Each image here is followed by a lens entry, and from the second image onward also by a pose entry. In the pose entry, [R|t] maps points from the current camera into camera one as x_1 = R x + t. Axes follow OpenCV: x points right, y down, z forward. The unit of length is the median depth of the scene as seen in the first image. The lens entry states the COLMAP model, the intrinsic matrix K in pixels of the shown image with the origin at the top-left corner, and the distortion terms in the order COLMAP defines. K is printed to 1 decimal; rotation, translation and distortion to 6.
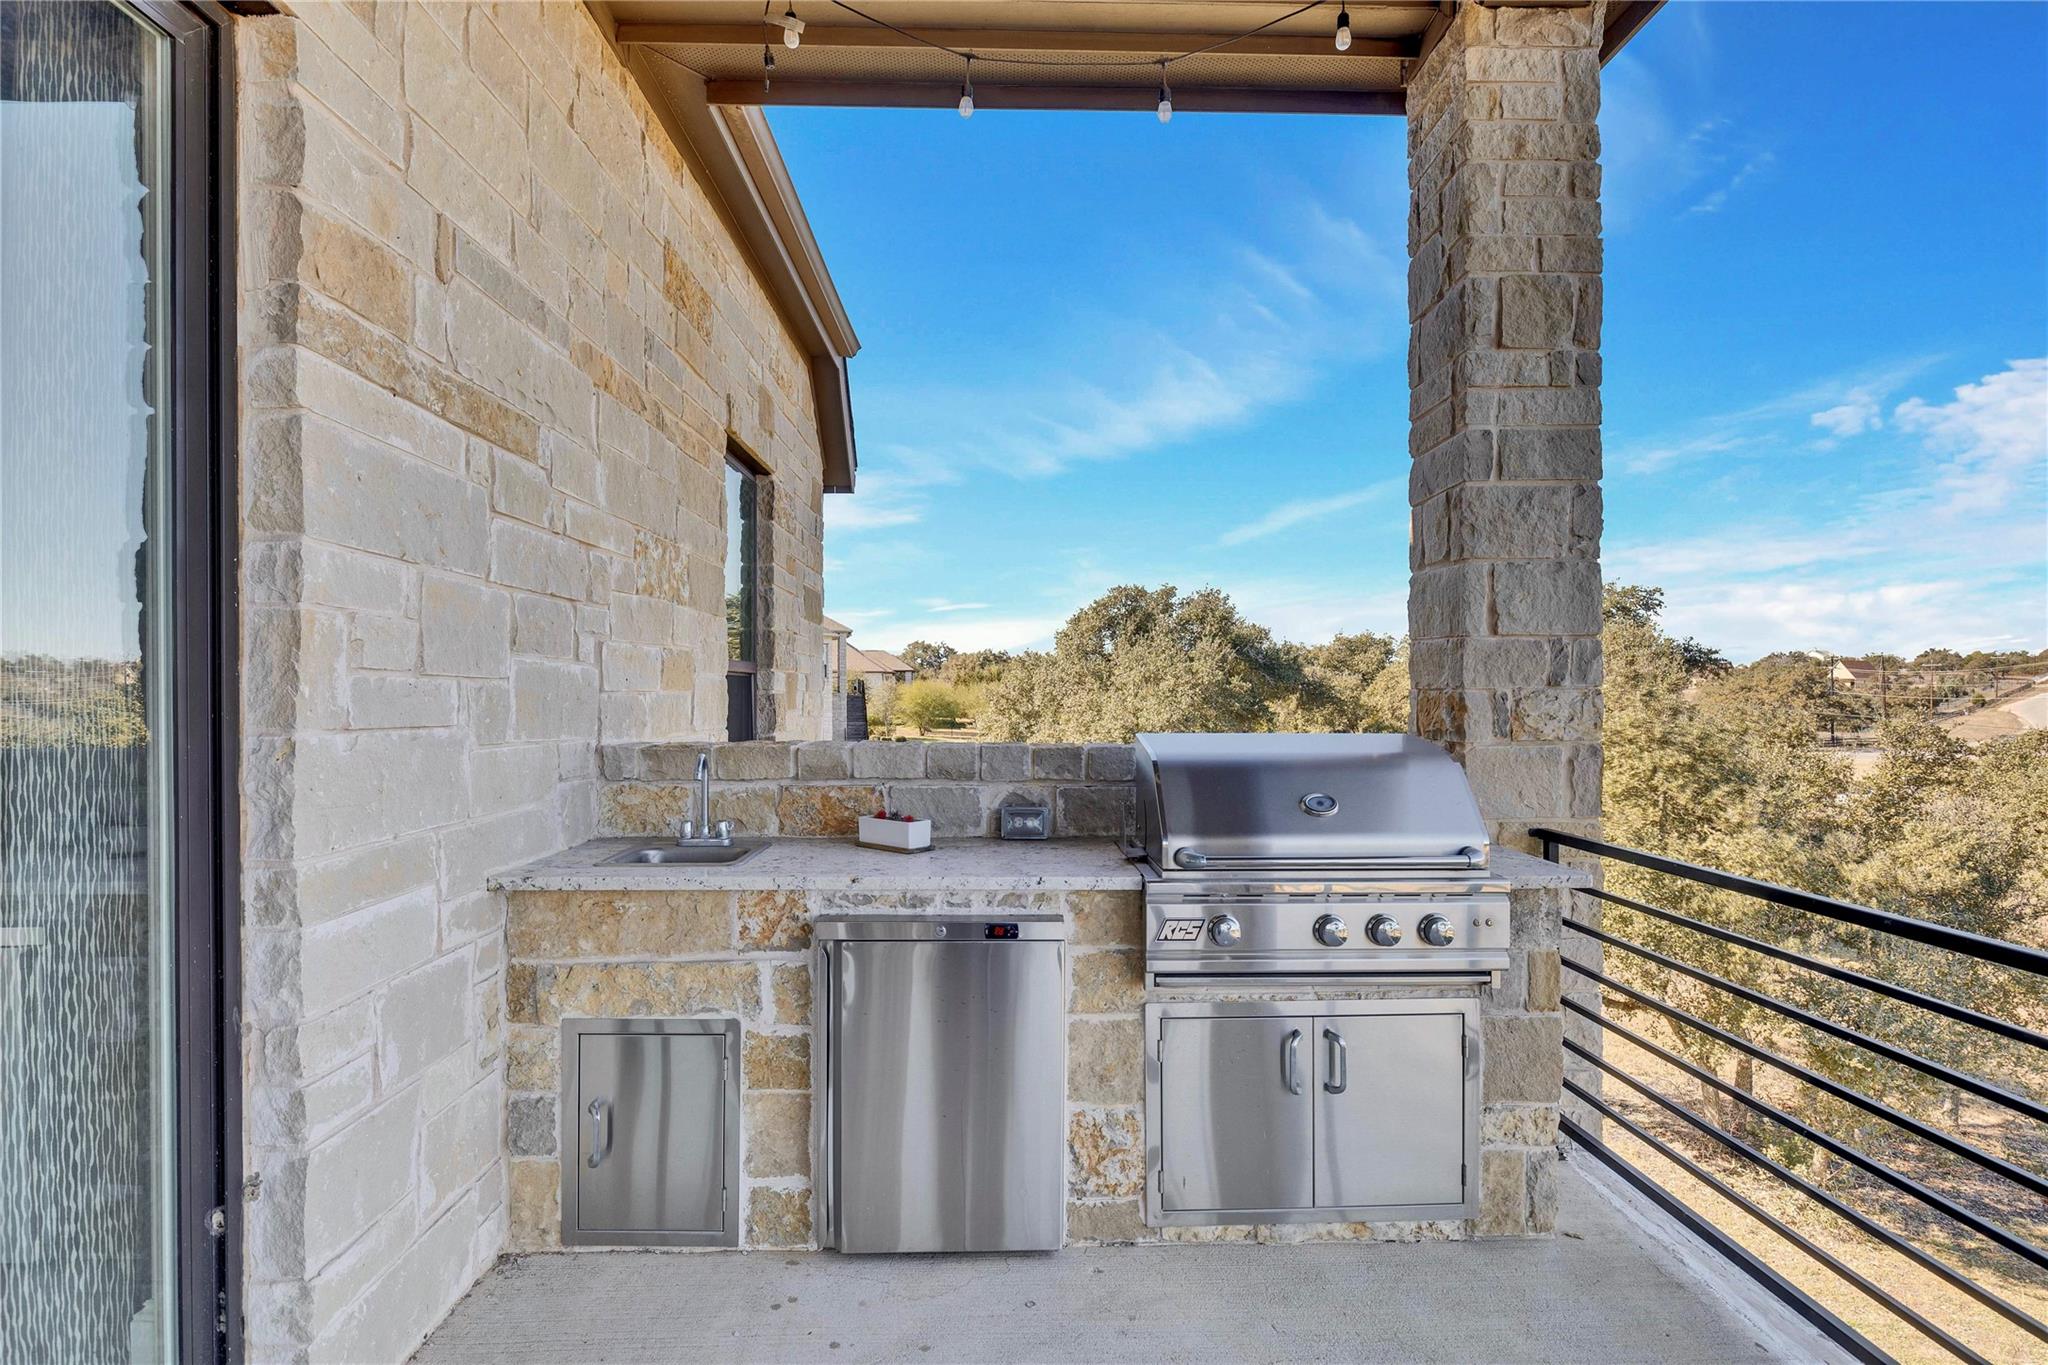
lens RADIAL K [[929.8, 0, 1016.2], [0, 929.8, 686.8], [0, 0, 1]] dist [0.012001, -0.000021]
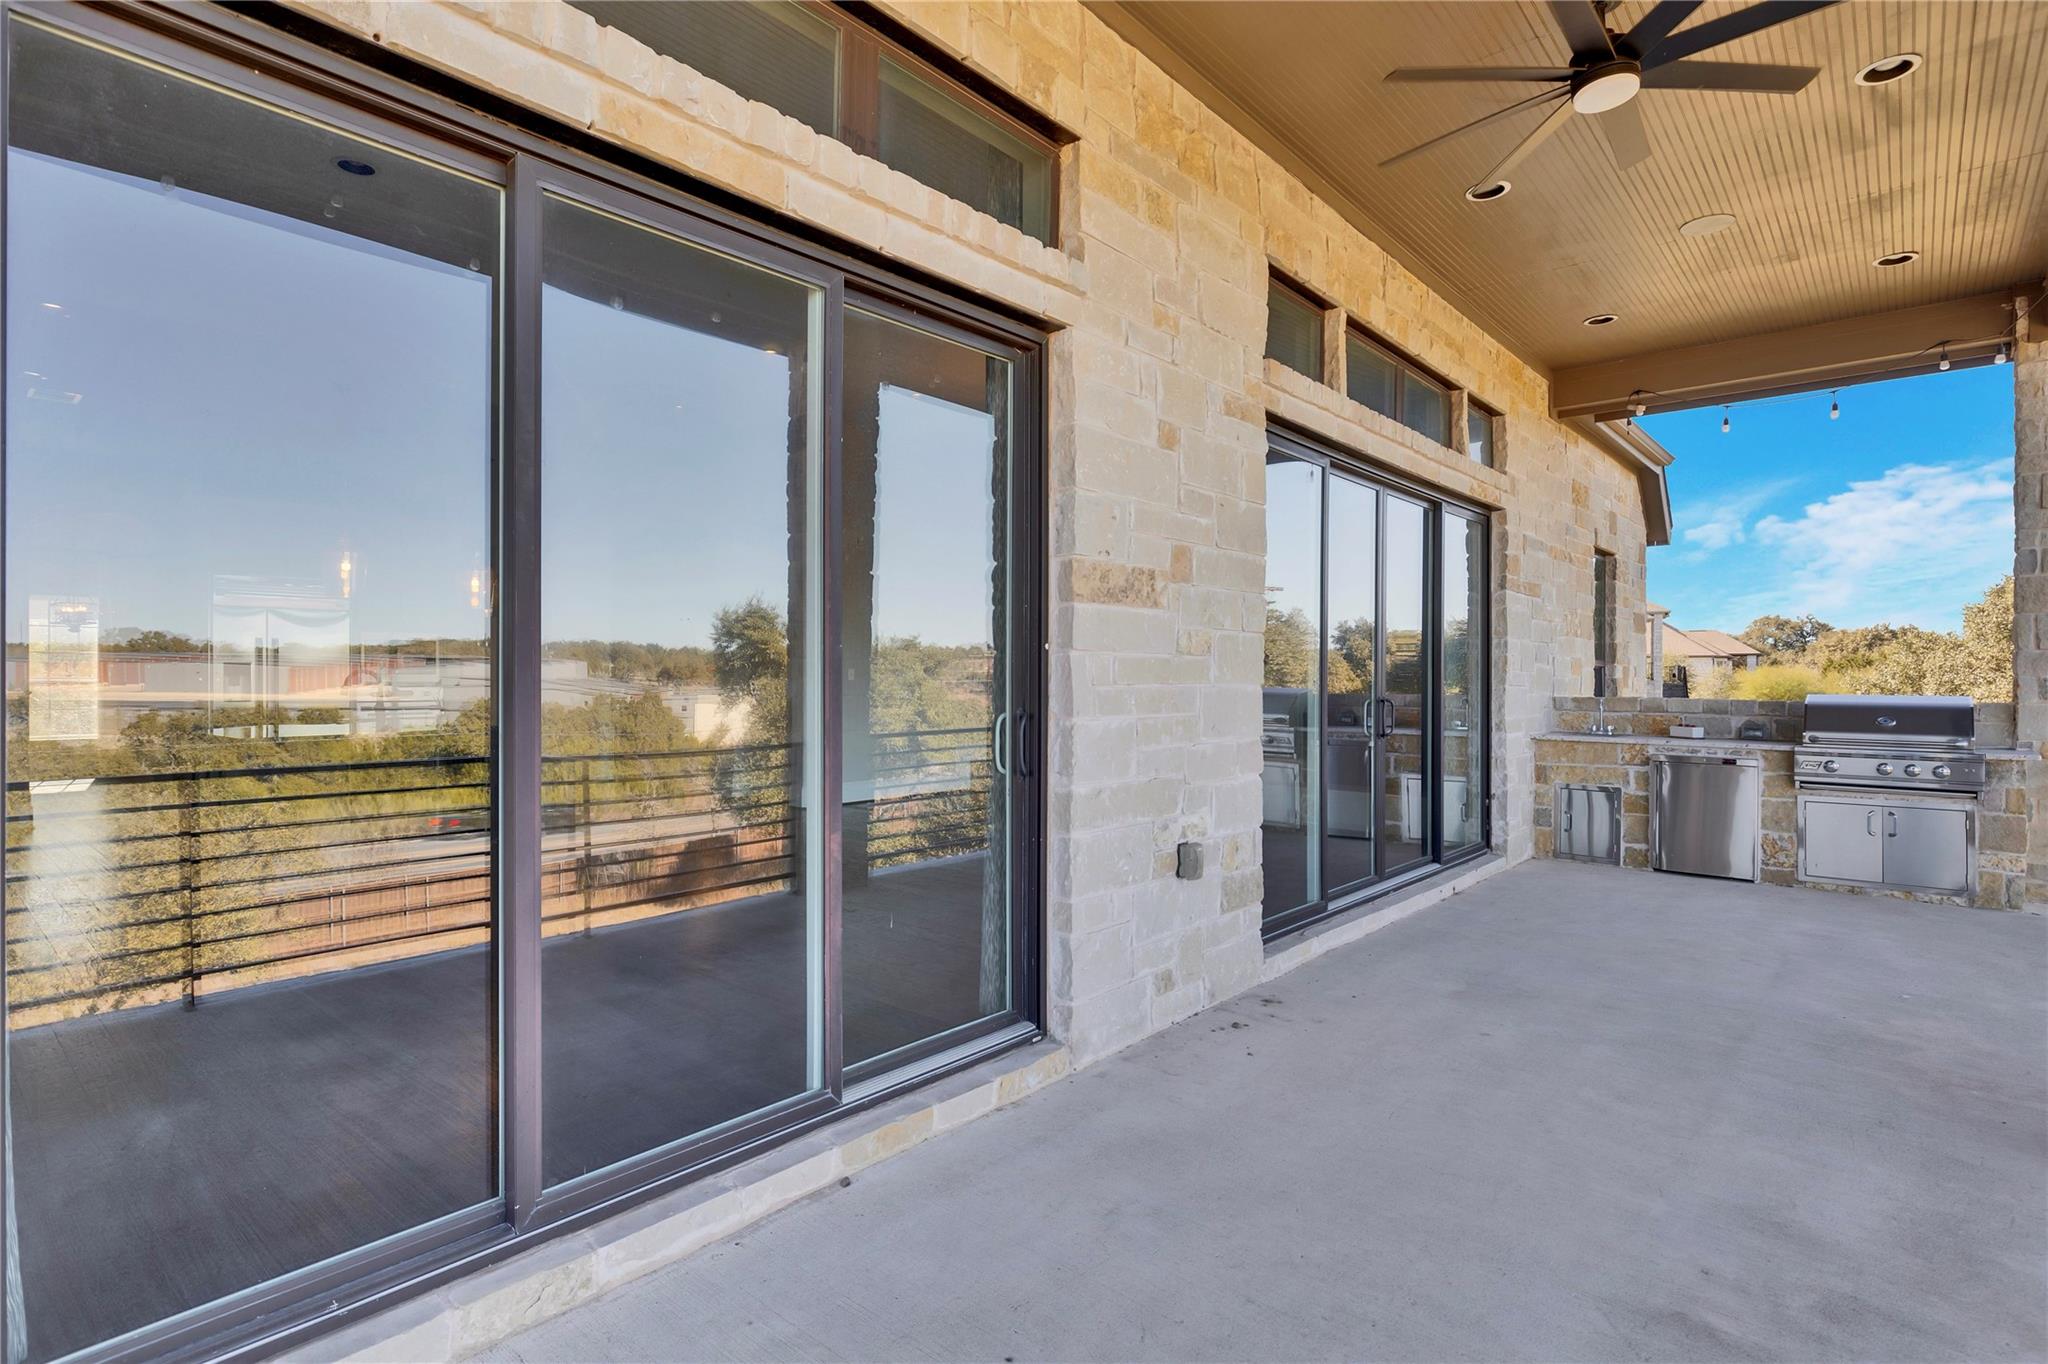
lens RADIAL K [[1015.7, 0, 992.2], [0, 1015.7, 681.1], [0, 0, 1]] dist [-0.003764, -0.001131]
pose [[0.721713, 0.005179, -0.692173, 0.388498], [-0.000083, 0.999973, 0.007395, -0.002160], [0.692192, -0.005280, 0.721694, -2.153089]]
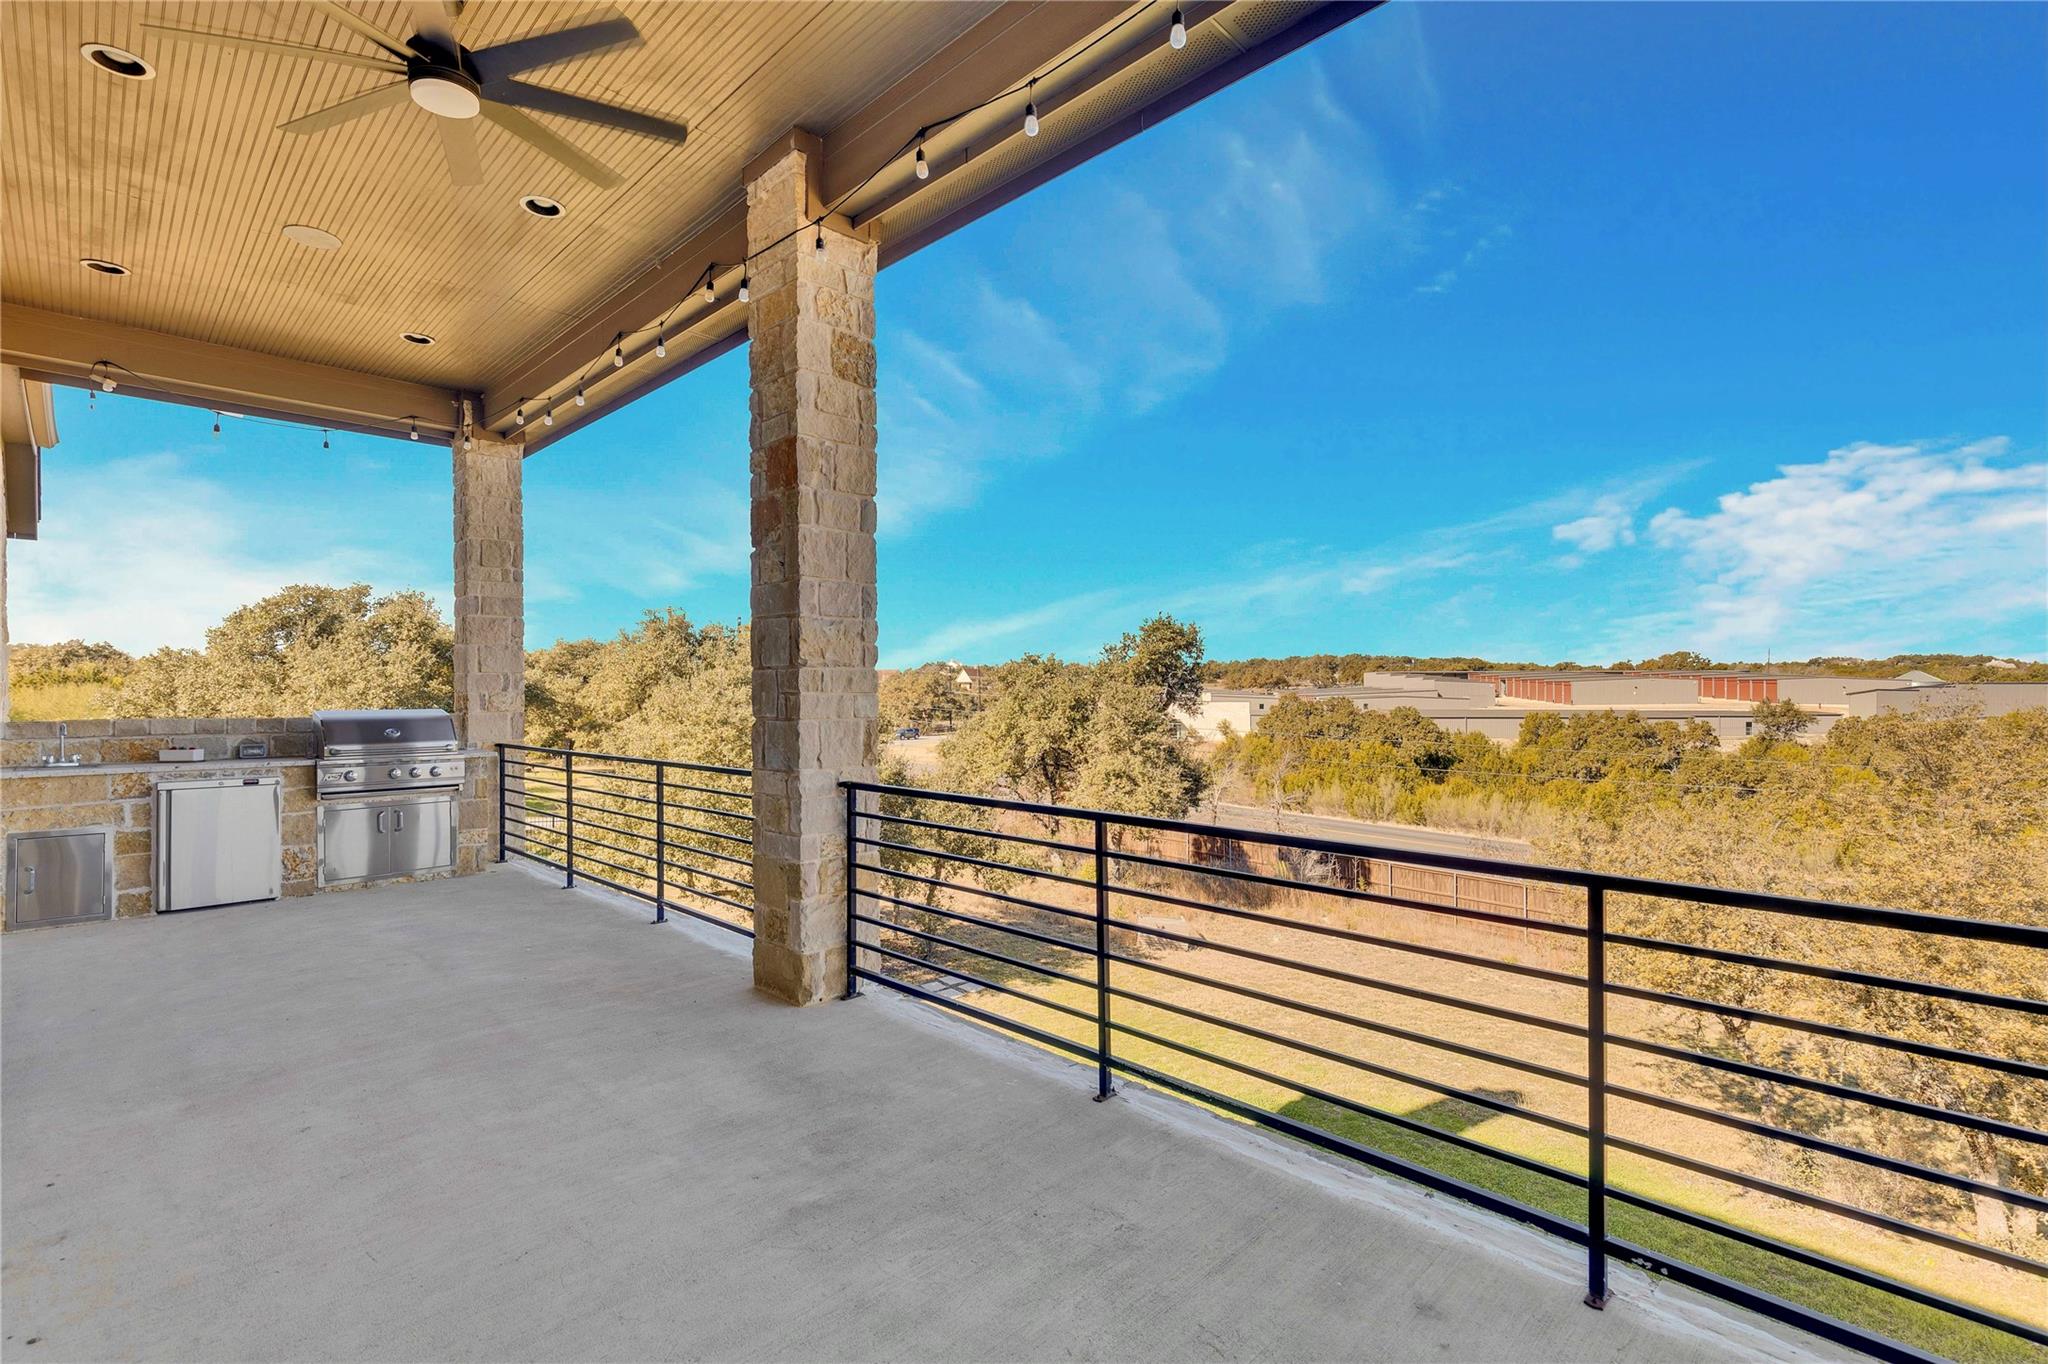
lens RADIAL K [[939.4, 0, 1027.0], [0, 939.4, 688.8], [0, 0, 1]] dist [0.007933, 0.000293]
pose [[0.717337, -0.002306, 0.696723, -0.246252], [0.001942, 0.999997, 0.001310, -0.007898], [-0.696724, 0.000413, 0.717339, -2.025527]]
